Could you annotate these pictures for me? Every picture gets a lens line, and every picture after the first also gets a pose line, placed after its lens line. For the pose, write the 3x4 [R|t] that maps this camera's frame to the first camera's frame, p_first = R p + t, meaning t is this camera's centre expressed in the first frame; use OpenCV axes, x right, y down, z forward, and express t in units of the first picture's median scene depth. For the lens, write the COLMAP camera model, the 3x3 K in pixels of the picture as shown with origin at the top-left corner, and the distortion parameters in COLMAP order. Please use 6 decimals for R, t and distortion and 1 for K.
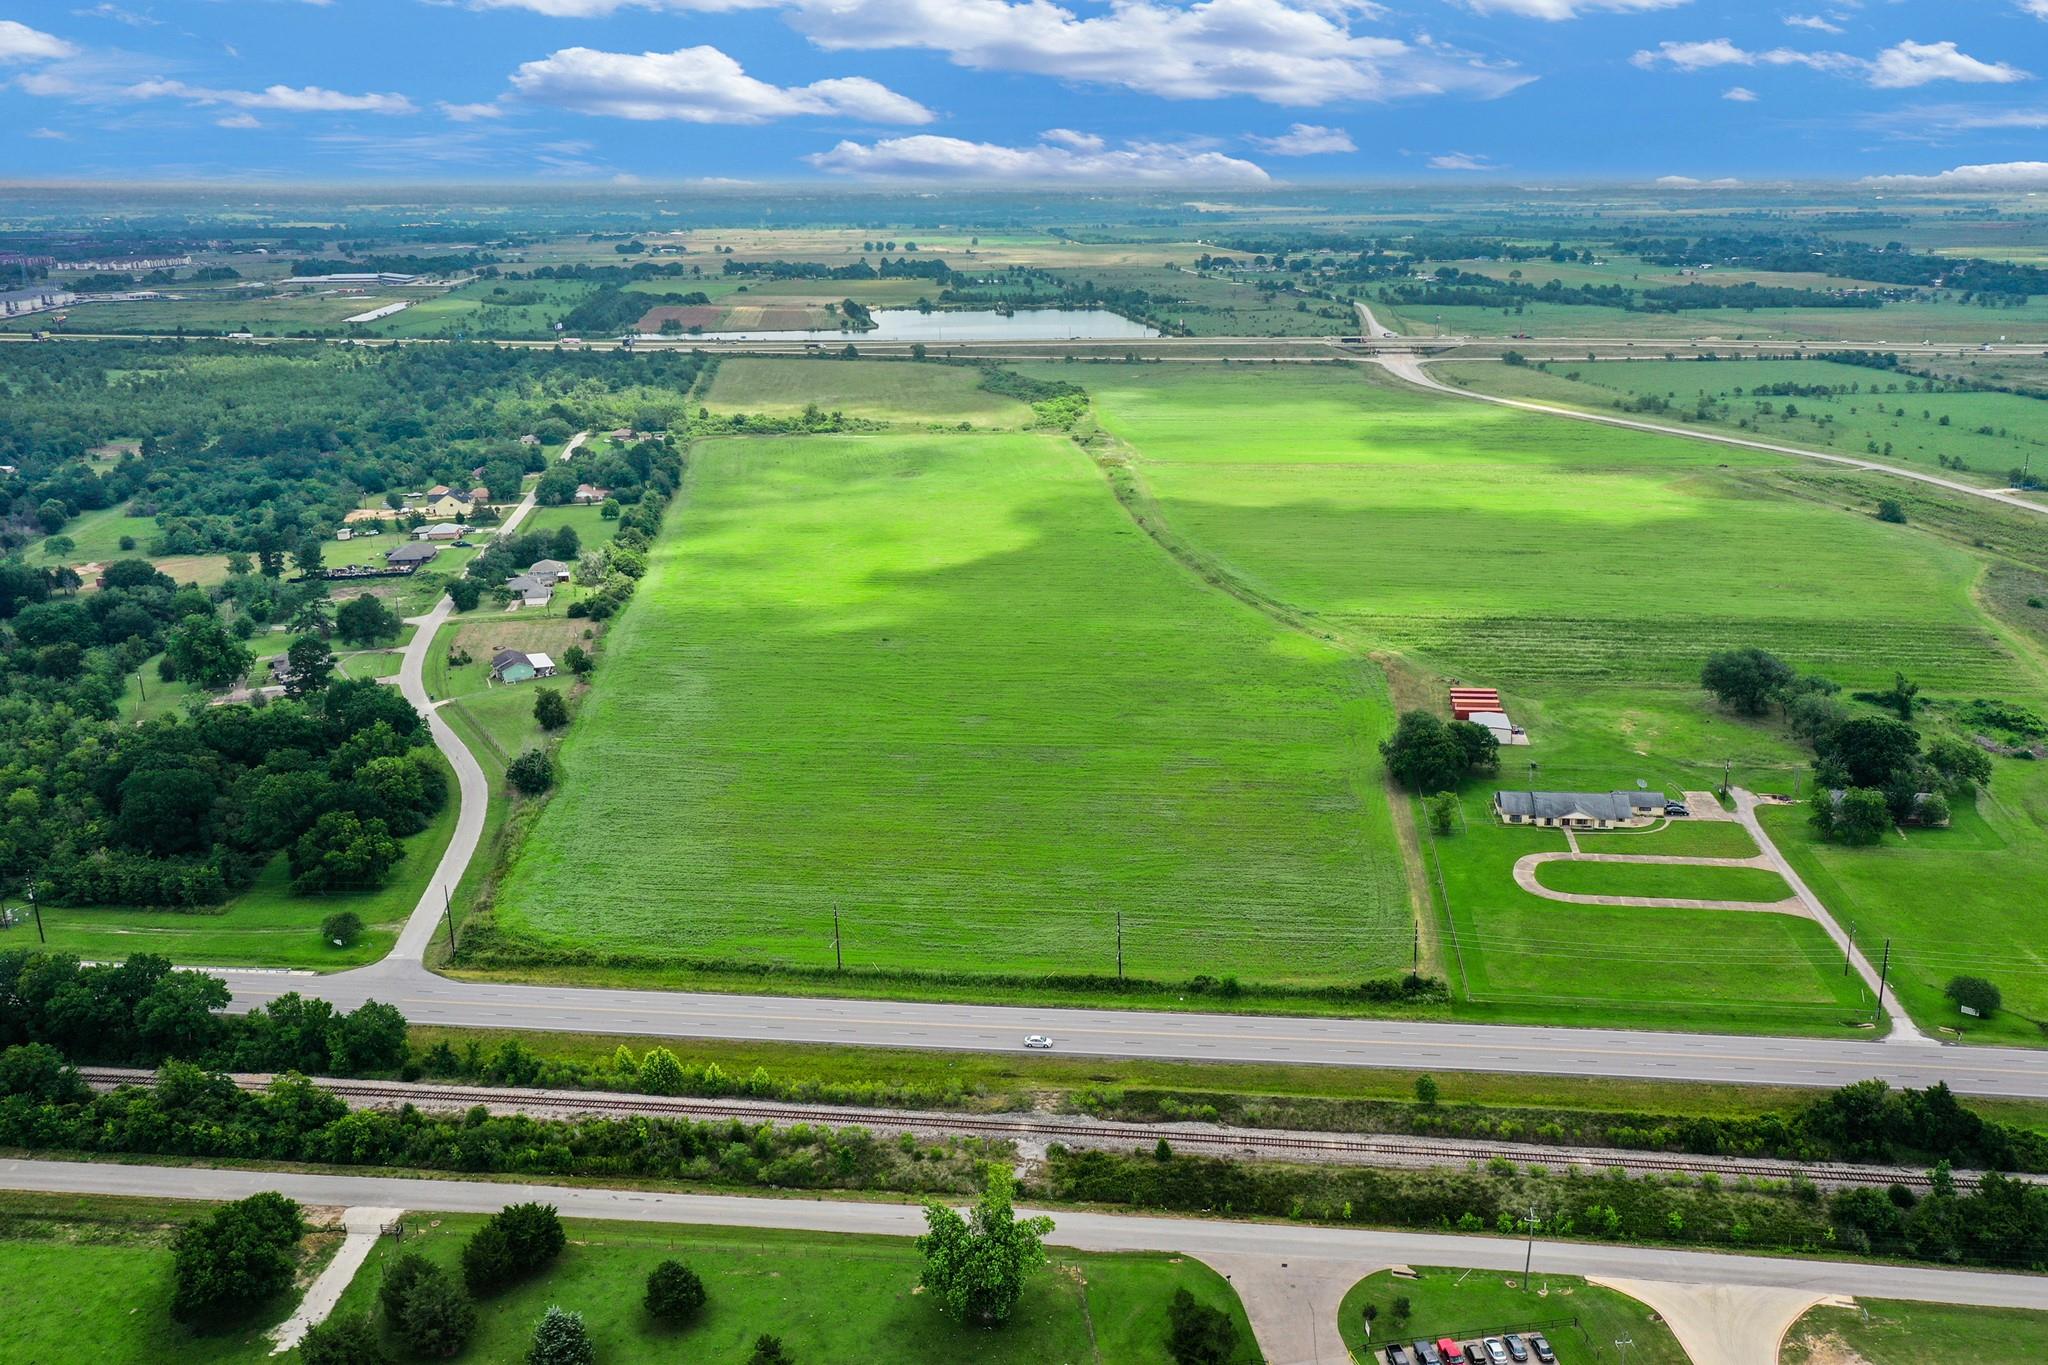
lens RADIAL K [[1630.8, 0, 1104.9], [0, 1630.8, 630.7], [0, 0, 1]] dist [0.030937, -0.005379]
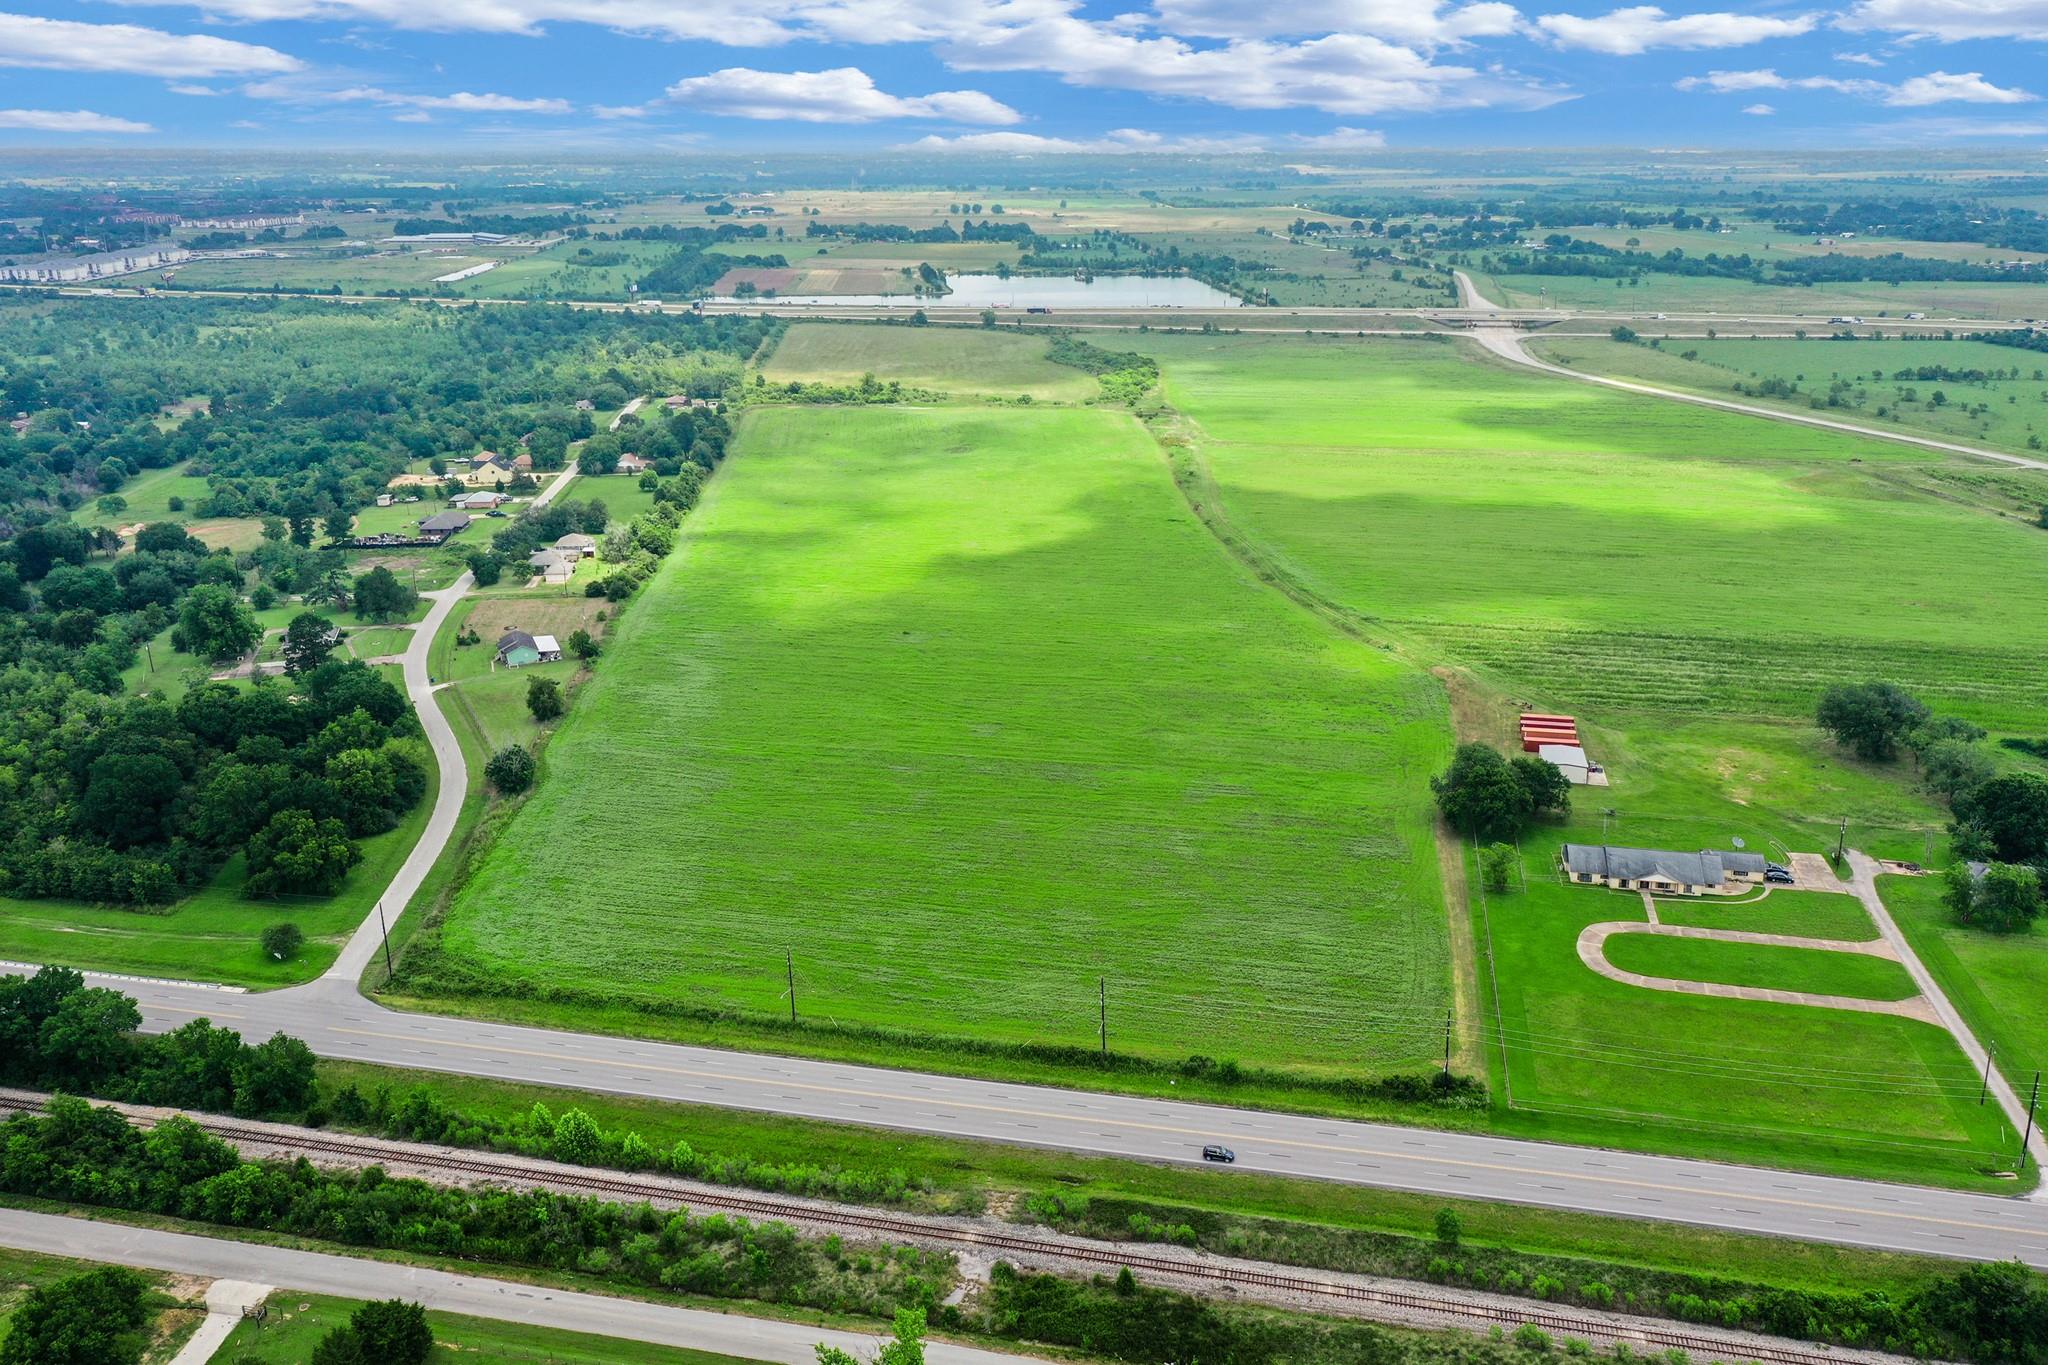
lens RADIAL K [[1627.9, 0, 1012.2], [0, 1627.9, 686.0], [0, 0, 1]] dist [0.024645, -0.003949]
pose [[0.993683, 0.037750, -0.105686, 0.035243], [-0.032112, 0.997995, 0.054548, -0.023262], [0.107534, -0.050809, 0.992902, 0.105874]]
